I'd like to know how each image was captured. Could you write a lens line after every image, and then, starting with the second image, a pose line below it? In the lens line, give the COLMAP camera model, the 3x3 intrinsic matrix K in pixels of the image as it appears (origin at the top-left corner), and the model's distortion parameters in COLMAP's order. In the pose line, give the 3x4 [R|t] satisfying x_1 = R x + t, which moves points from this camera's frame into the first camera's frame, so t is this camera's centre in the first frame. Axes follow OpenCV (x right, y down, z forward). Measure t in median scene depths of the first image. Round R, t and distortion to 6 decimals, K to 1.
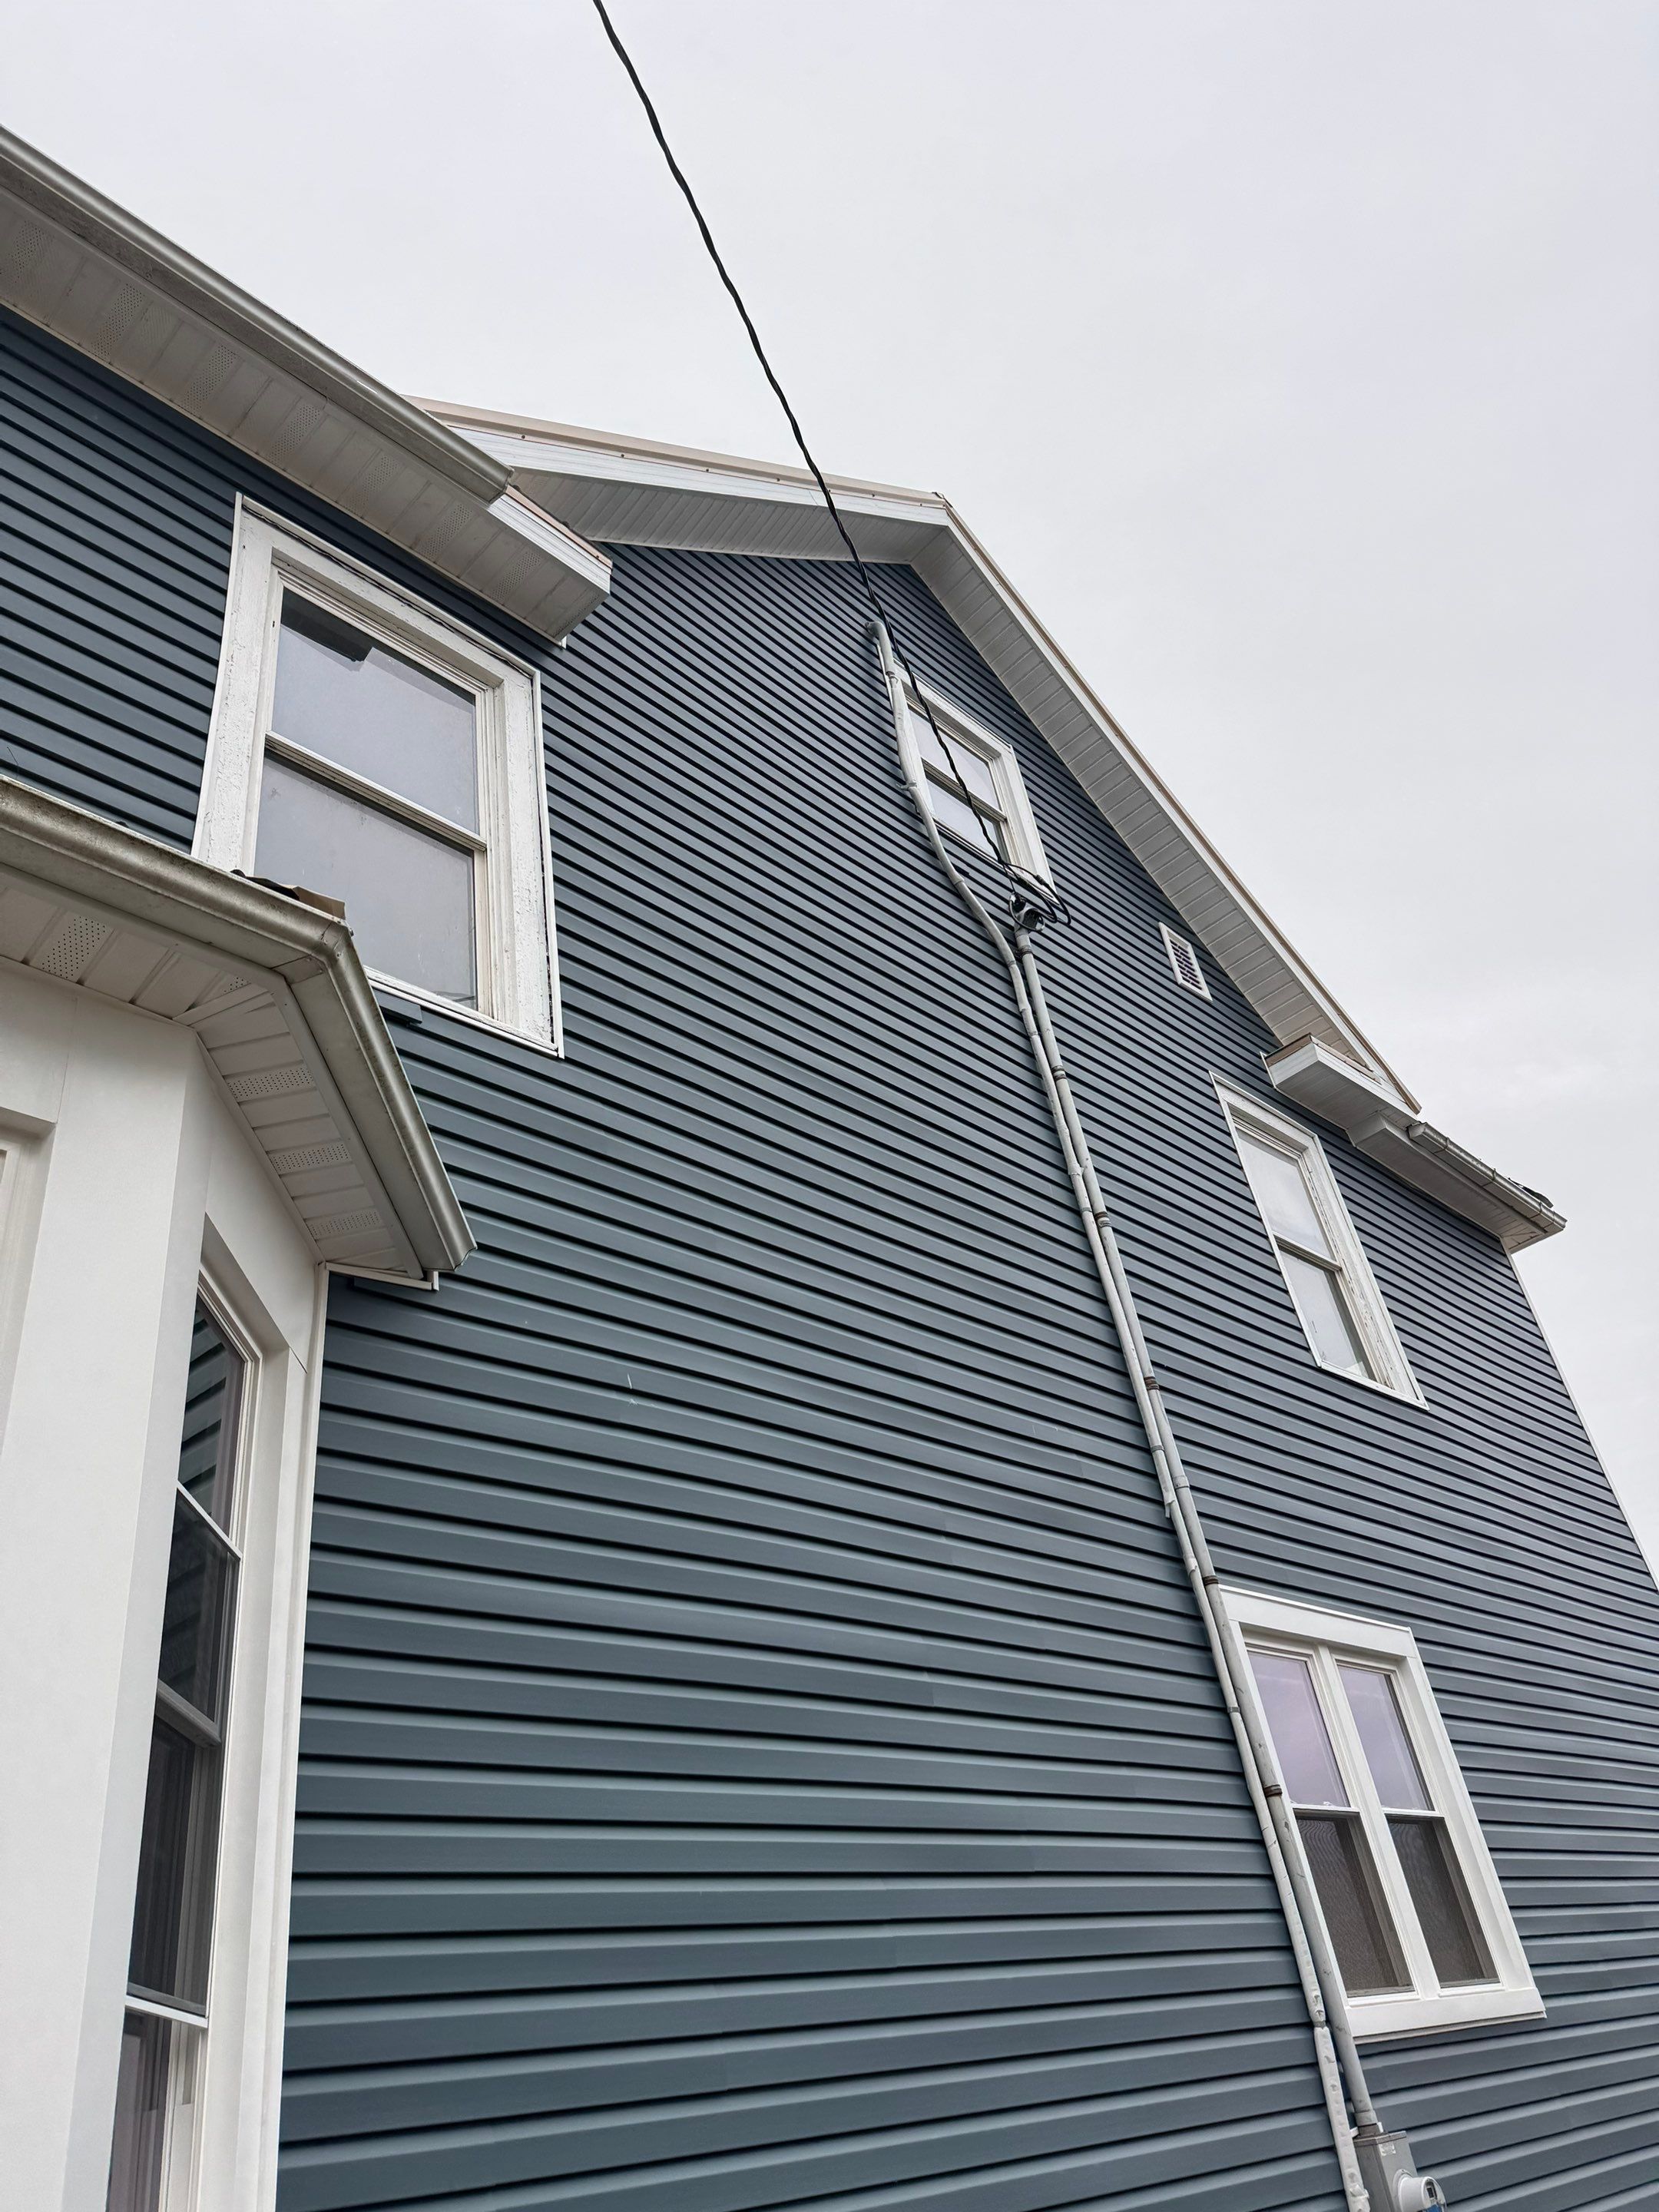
lens RADIAL K [[1537.8, 0, 829.5], [0, 1537.8, 1106.0], [0, 0, 1]] dist [0.070716, -0.094402]
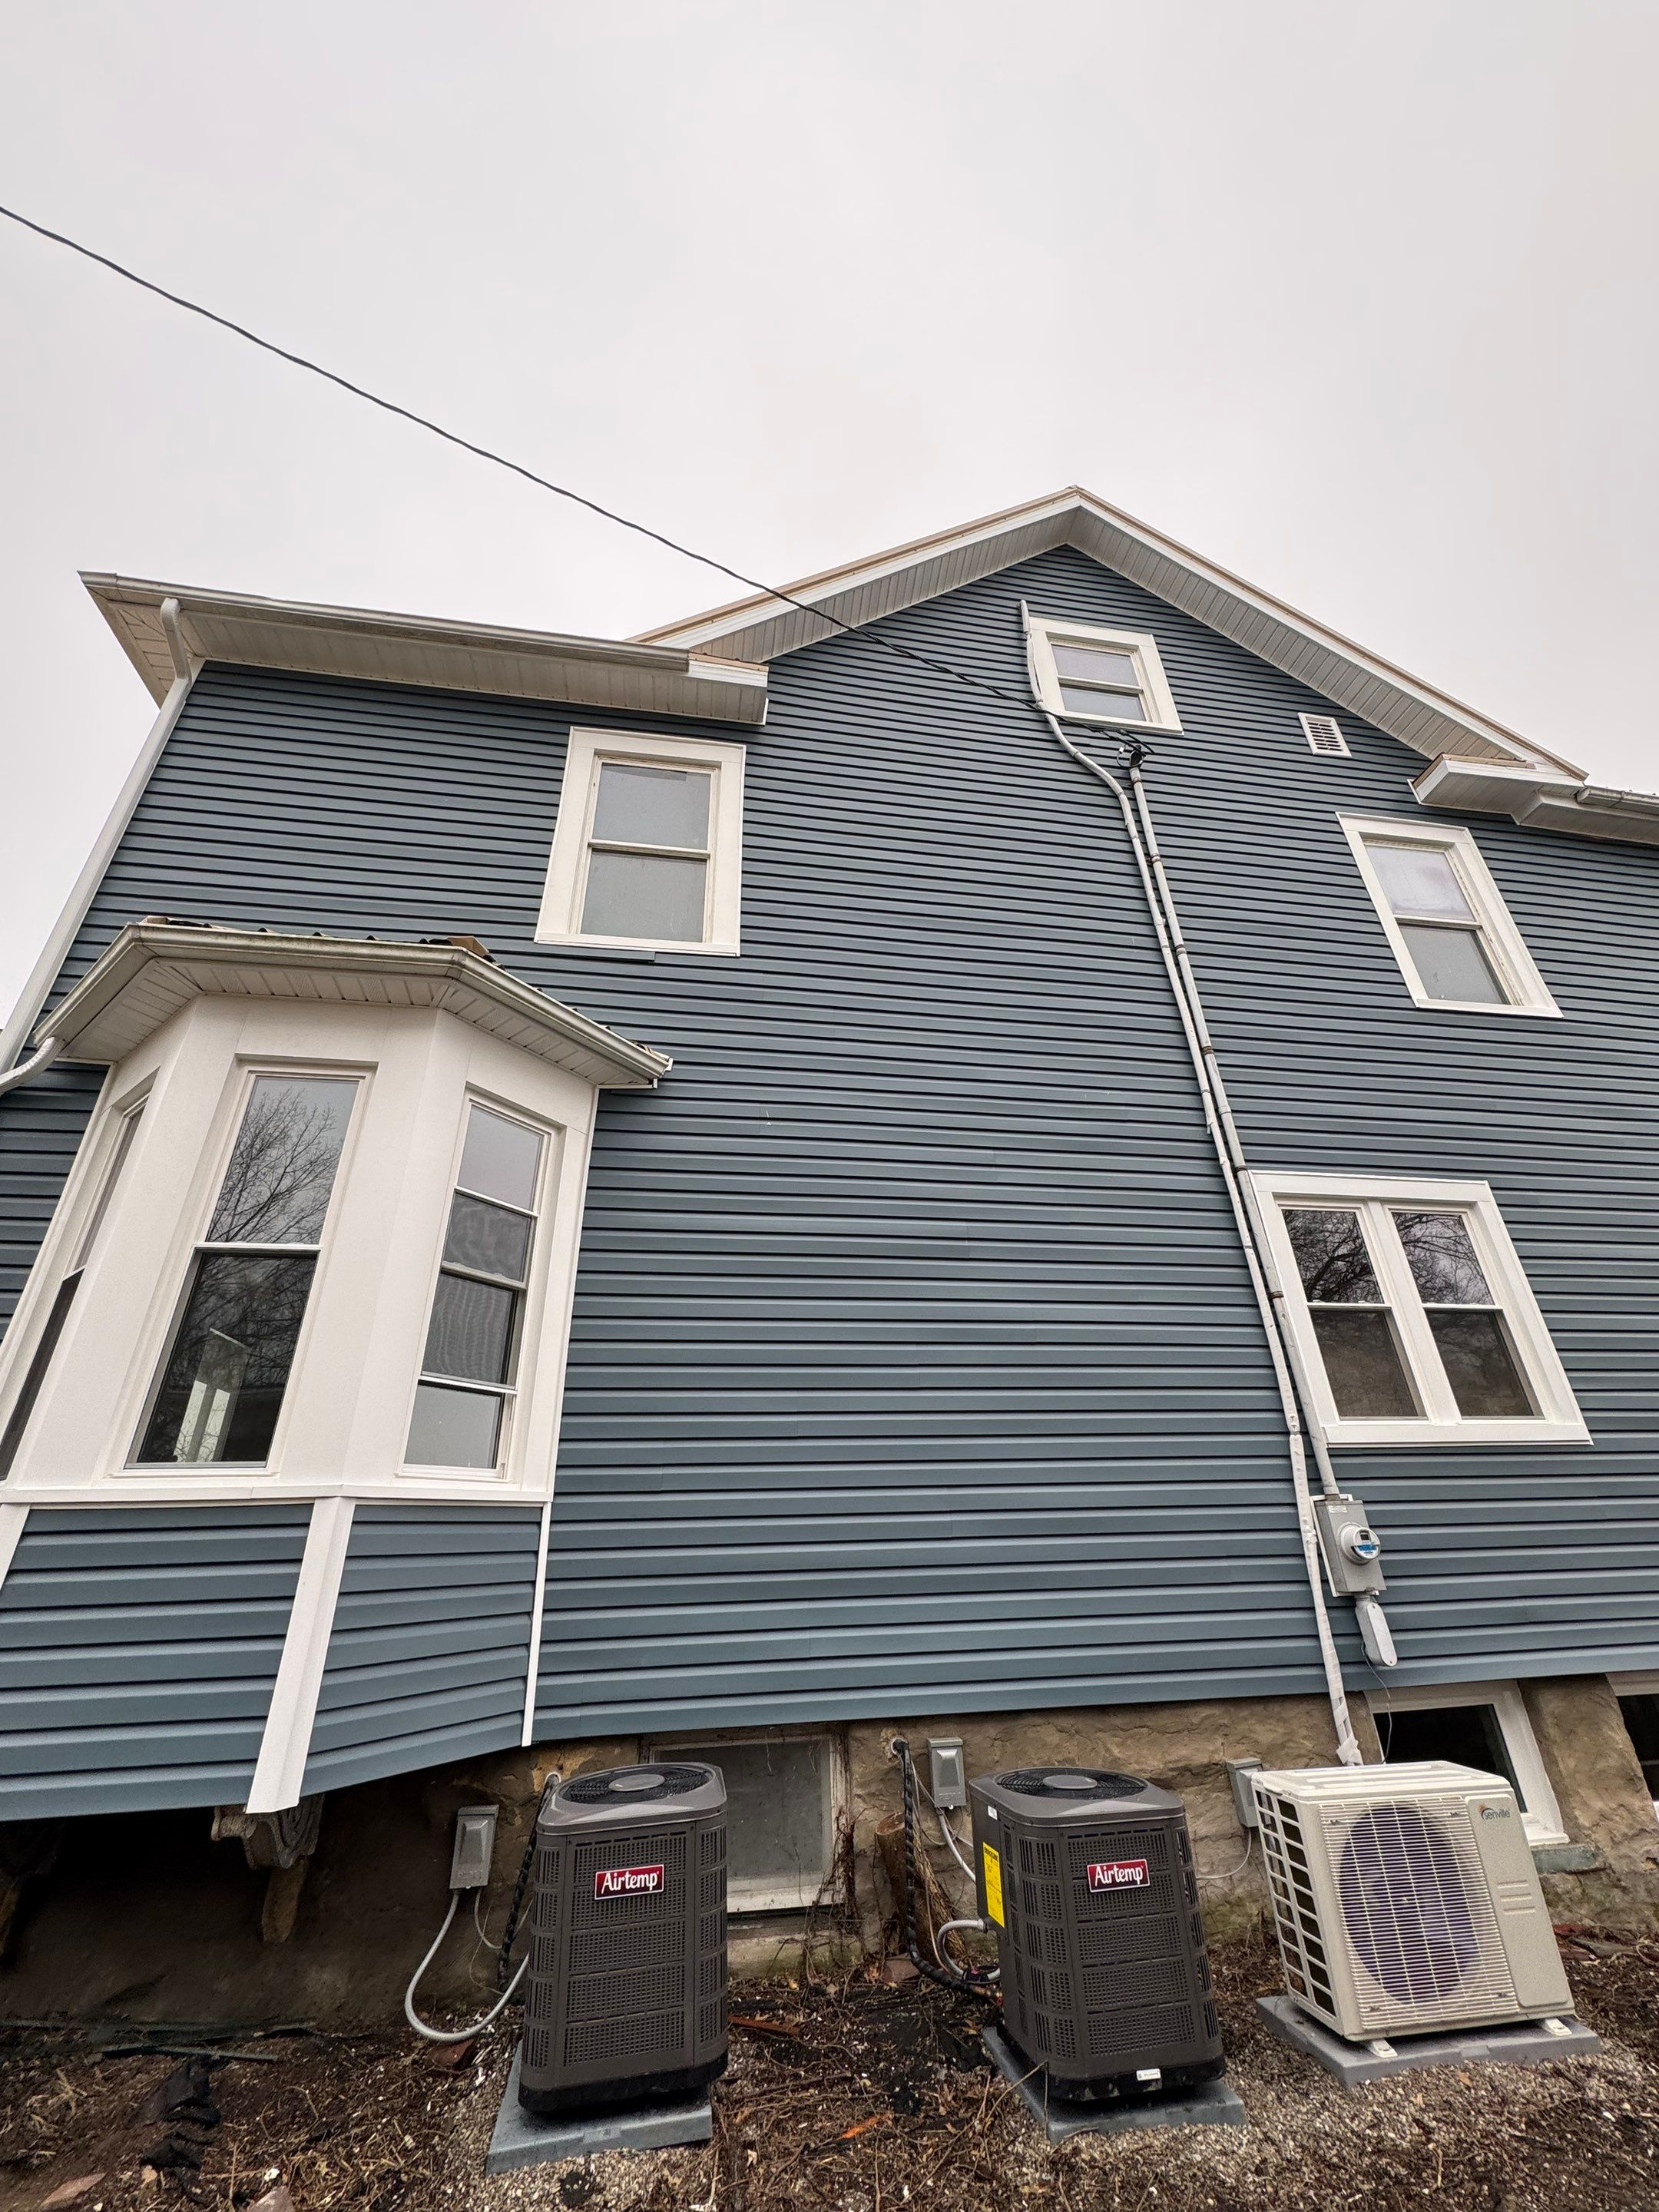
lens RADIAL K [[915.5, 0, 829.5], [0, 915.5, 1106.0], [0, 0, 1]] dist [-0.014354, 0.000045]
pose [[0.810423, -0.167377, -0.561427, 0.429159], [0.256600, 0.962919, 0.083331, 0.067952], [0.526661, -0.211595, 0.823320, 0.063900]]
